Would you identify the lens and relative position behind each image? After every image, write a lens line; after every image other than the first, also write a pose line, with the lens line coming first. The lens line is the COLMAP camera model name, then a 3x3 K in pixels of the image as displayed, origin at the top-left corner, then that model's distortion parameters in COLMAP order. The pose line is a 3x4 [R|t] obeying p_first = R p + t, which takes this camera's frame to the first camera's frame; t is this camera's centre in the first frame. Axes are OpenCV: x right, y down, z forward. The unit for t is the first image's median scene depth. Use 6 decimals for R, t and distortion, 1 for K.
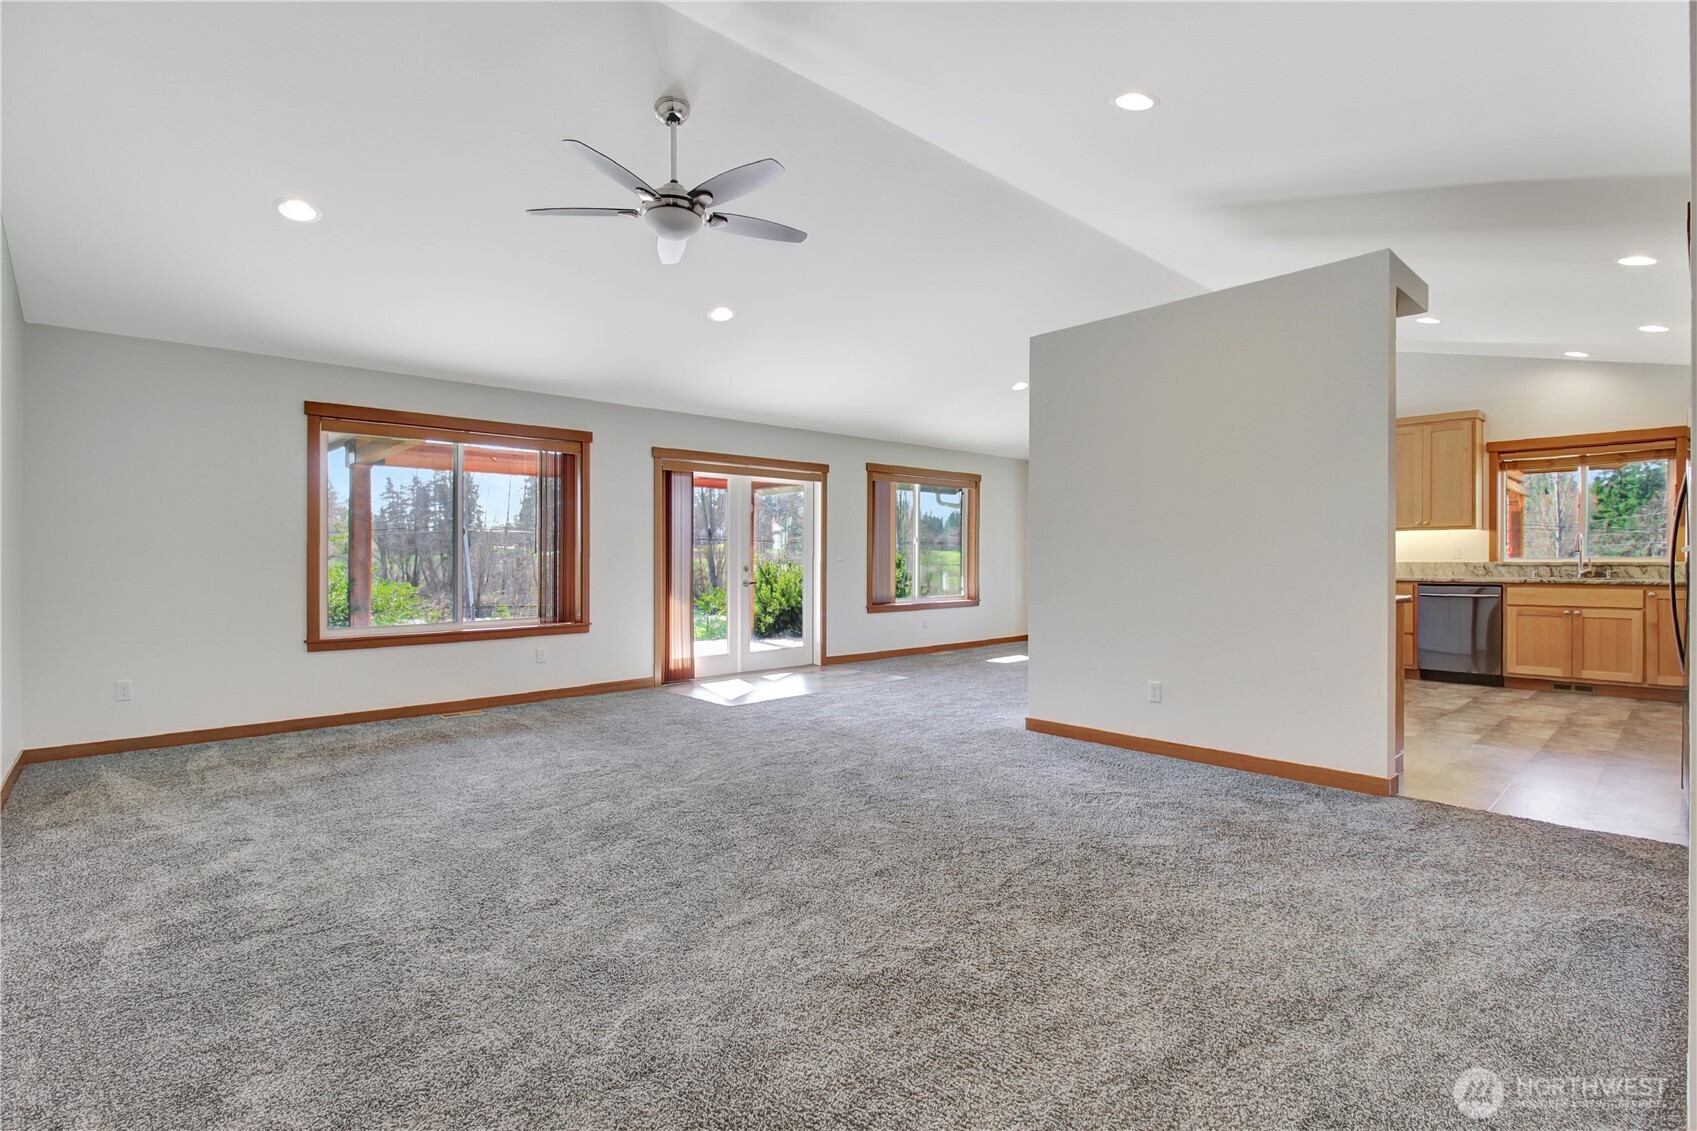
lens RADIAL K [[822.8, 0, 846.7], [0, 822.8, 572.5], [0, 0, 1]] dist [-0.014518, -0.000674]
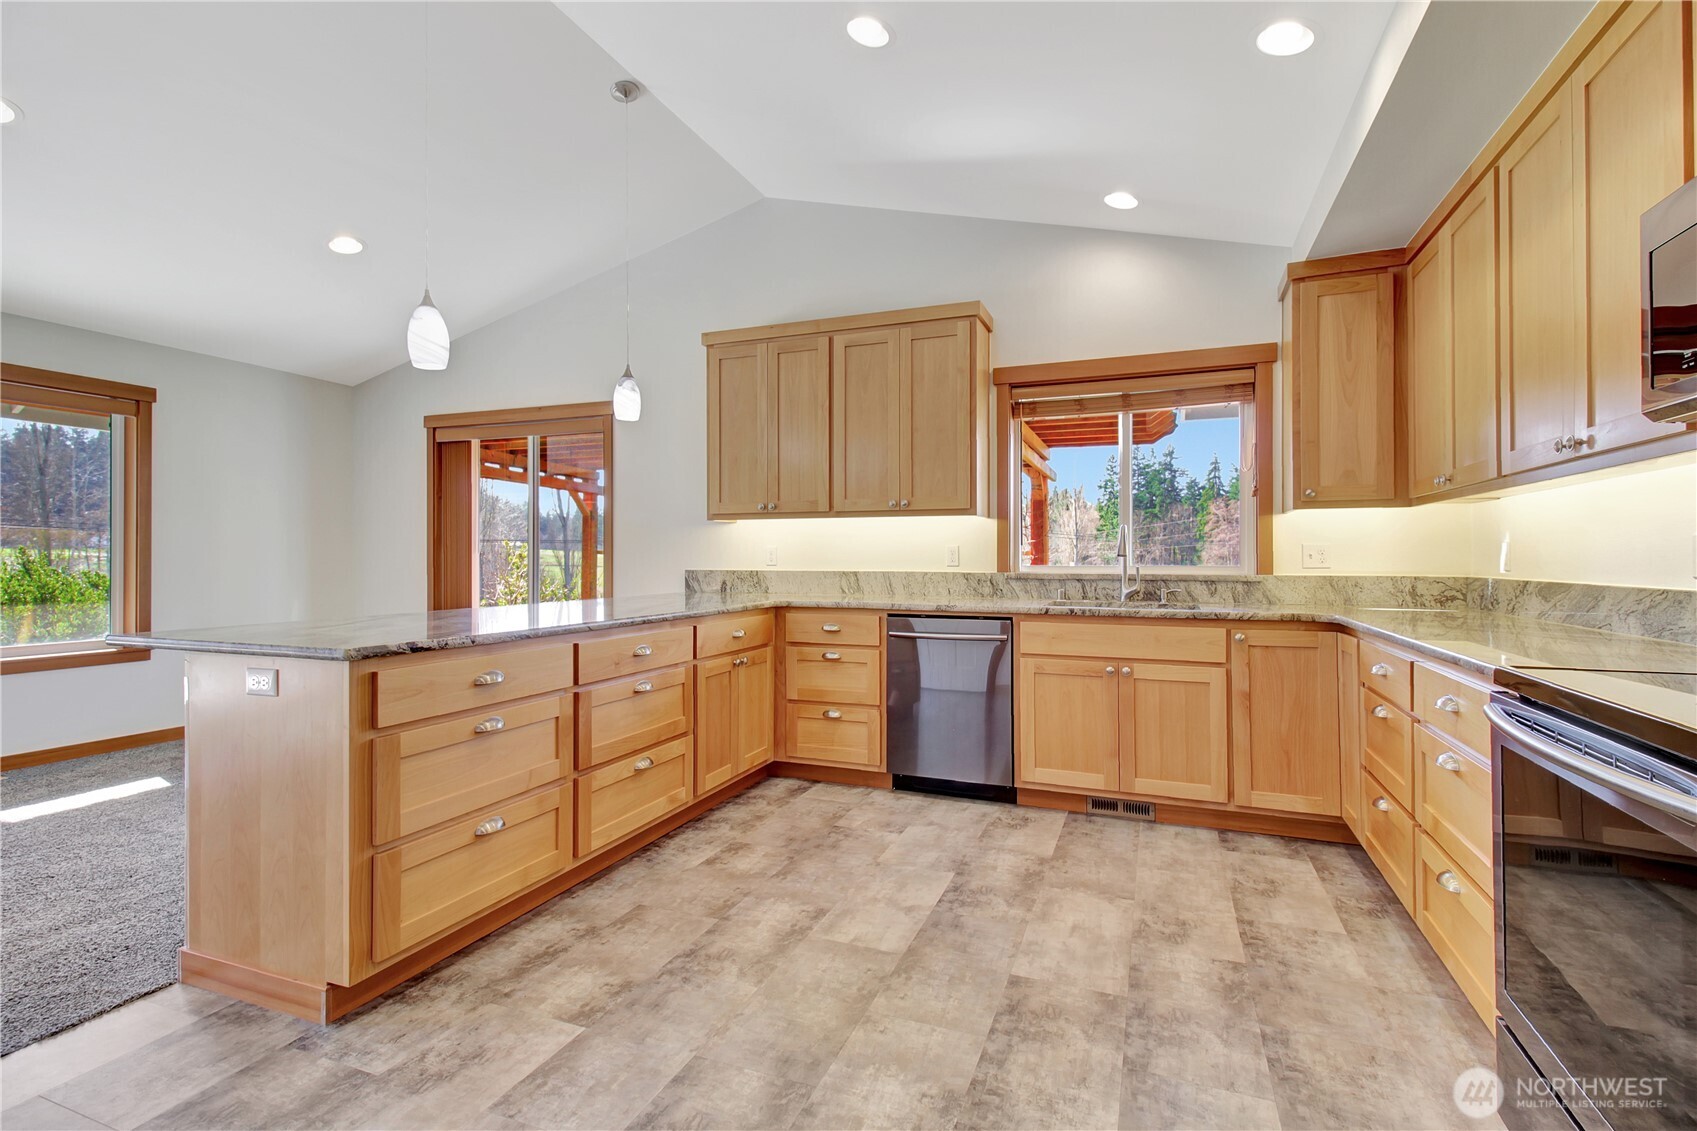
lens RADIAL K [[774.3, 0, 865.2], [0, 774.3, 558.7], [0, 0, 1]] dist [0.010948, -0.001491]
pose [[0.897916, 0.007168, 0.440109, 0.492703], [0.000771, 0.999840, -0.017857, -0.014276], [-0.440167, 0.016373, 0.897767, 0.584342]]
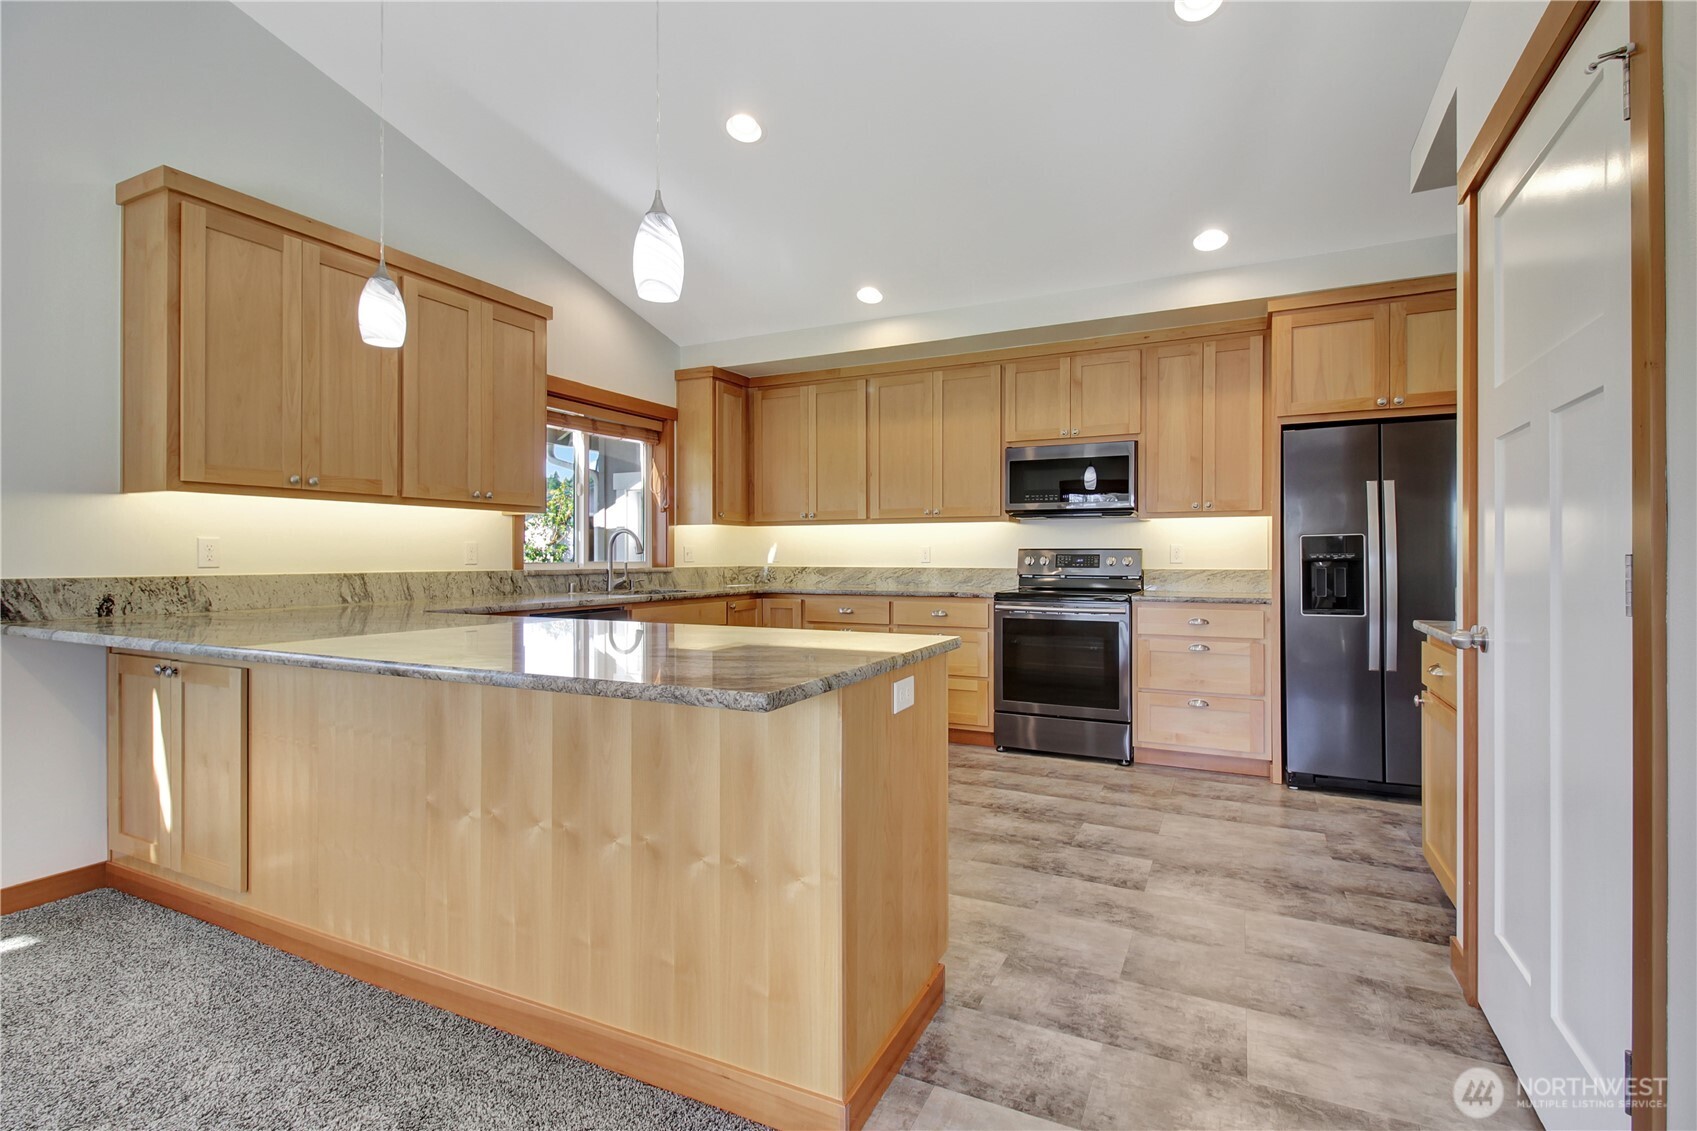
lens RADIAL K [[774.3, 0, 859.9], [0, 774.3, 558.9], [0, 0, 1]] dist [0.010948, -0.001491]
pose [[-0.351925, 0.009229, 0.935983, 0.191276], [0.026146, 0.999658, -0.000026, -0.015918], [-0.935663, 0.024463, -0.352046, 1.038427]]
